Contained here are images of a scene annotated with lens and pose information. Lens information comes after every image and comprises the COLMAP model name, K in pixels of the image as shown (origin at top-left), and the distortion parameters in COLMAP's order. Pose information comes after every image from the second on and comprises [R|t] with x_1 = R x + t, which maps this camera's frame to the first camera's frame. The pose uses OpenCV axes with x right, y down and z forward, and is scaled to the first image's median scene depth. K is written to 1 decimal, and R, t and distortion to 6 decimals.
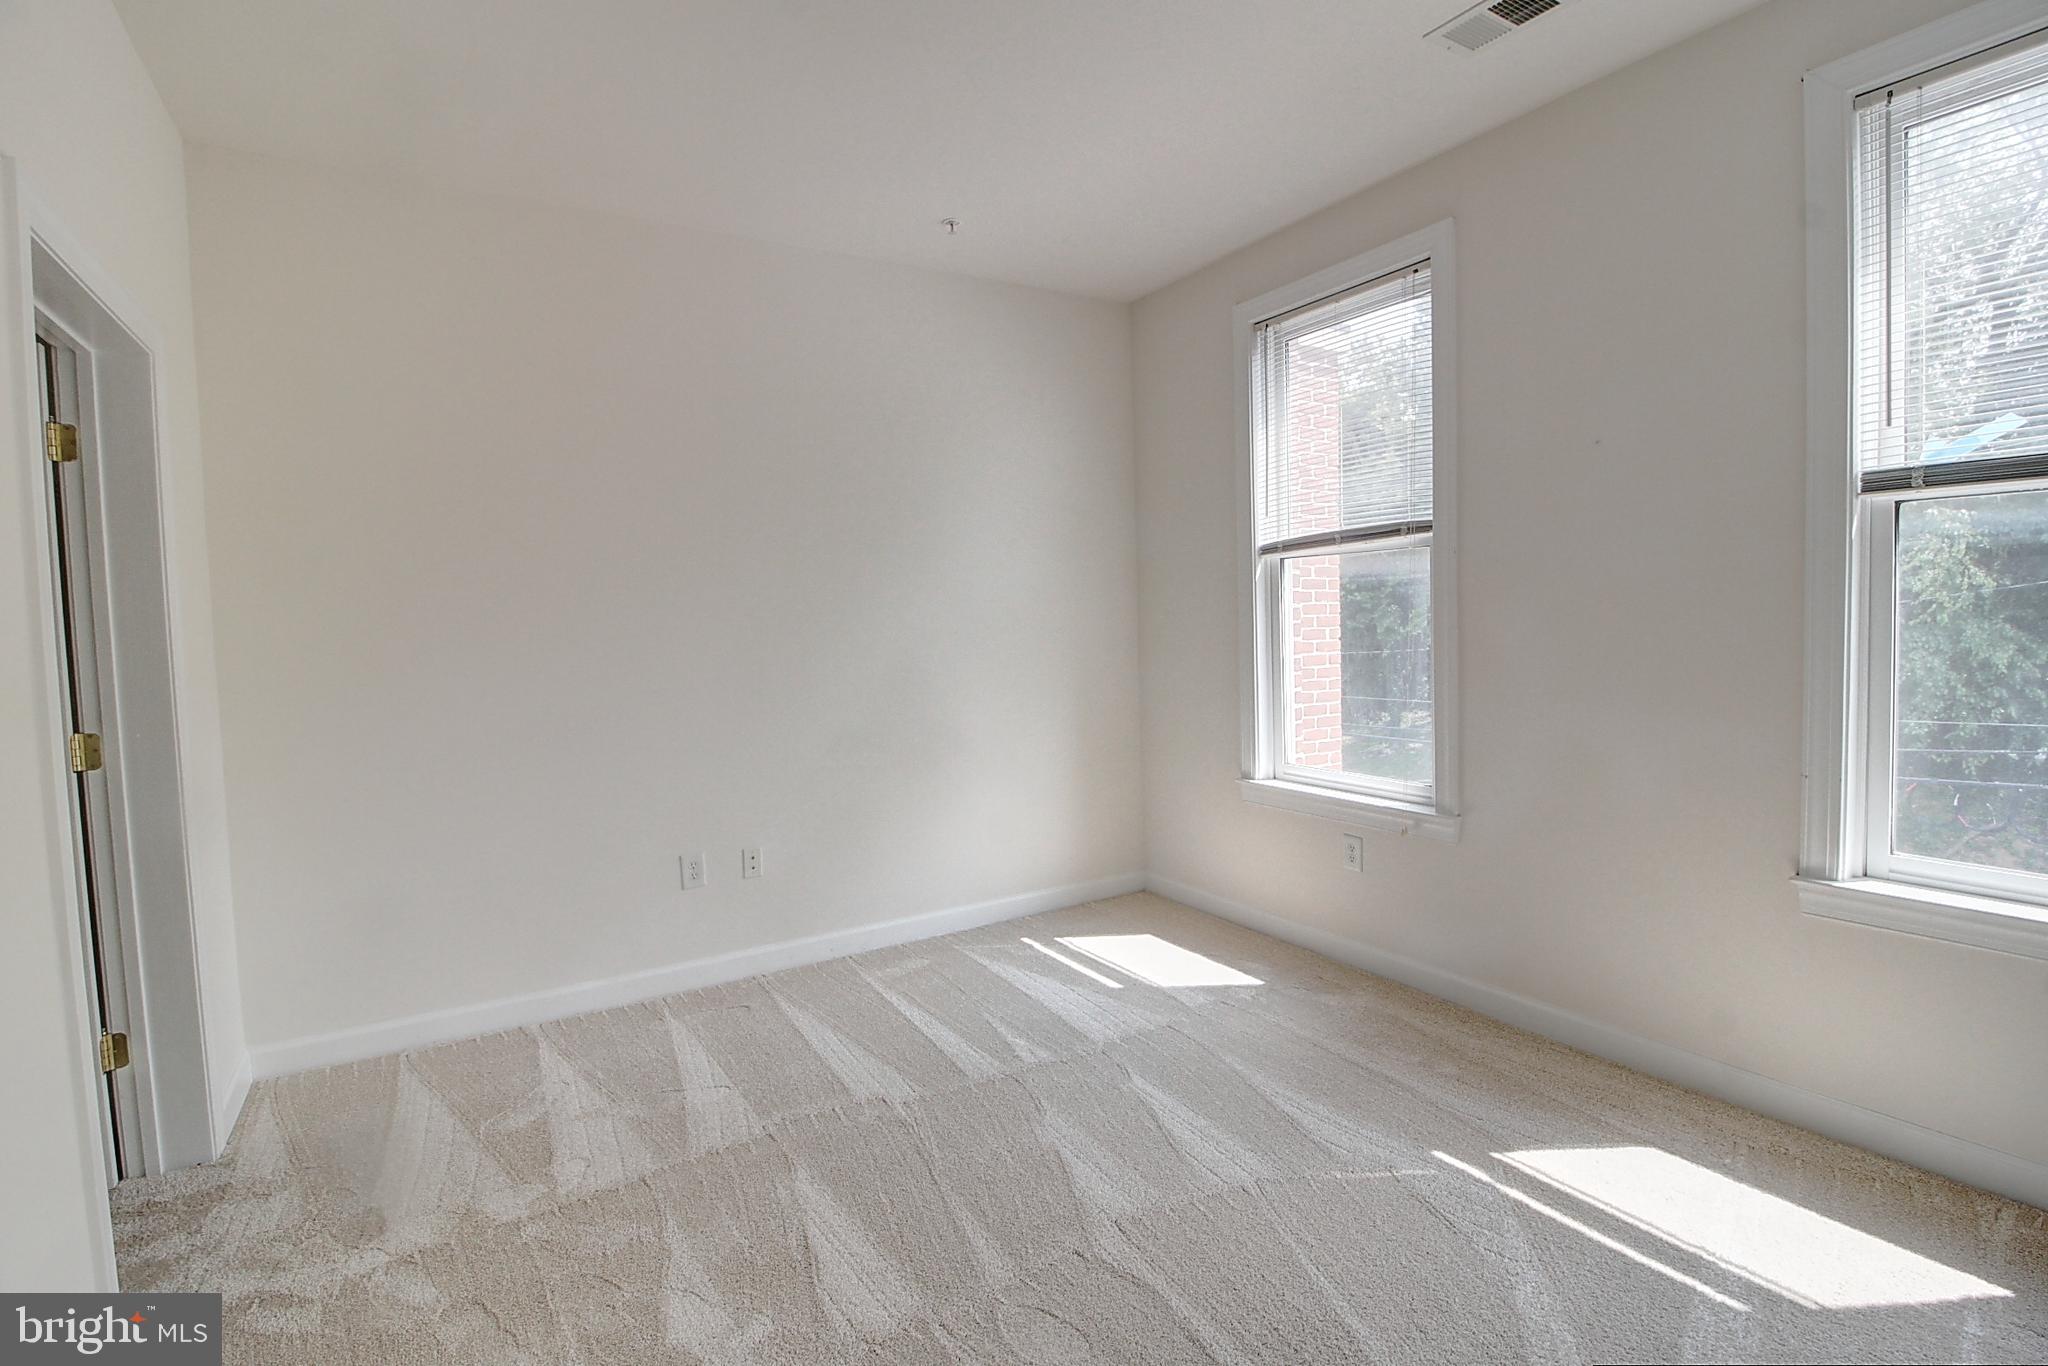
lens RADIAL K [[952.1, 0, 1029.7], [0, 952.1, 667.4], [0, 0, 1]] dist [0.002466, -0.014502]
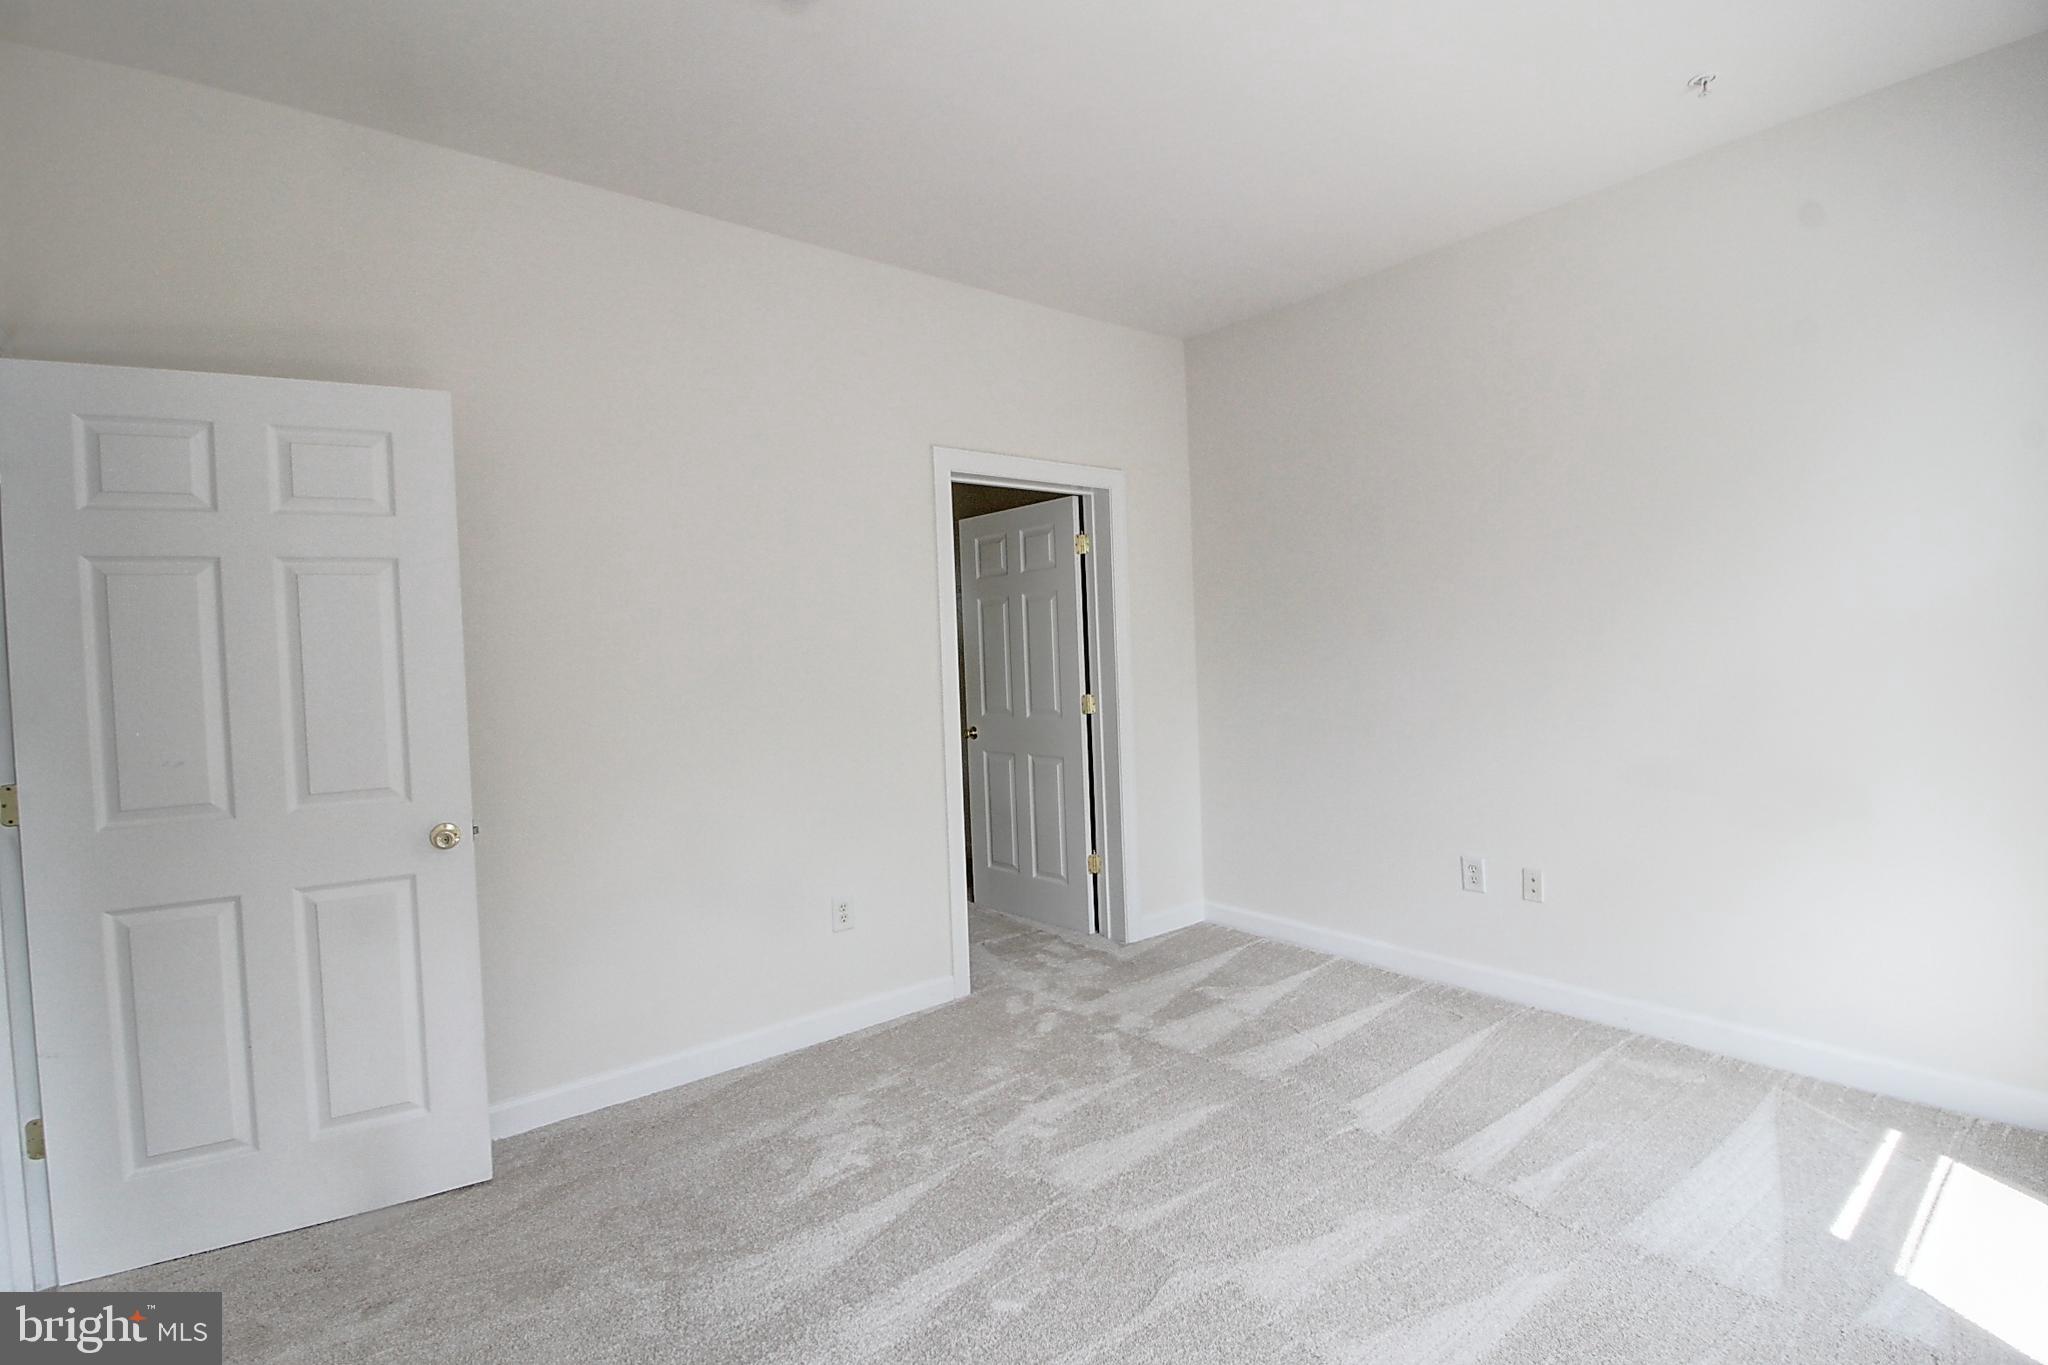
lens RADIAL K [[952.1, 0, 1029.7], [0, 952.1, 666.9], [0, 0, 1]] dist [0.002466, -0.014502]
pose [[0.119415, 0.037452, -0.992138, 0.705950], [-0.012219, 0.999268, 0.036250, -0.047893], [0.992769, 0.007794, 0.119785, 0.483739]]
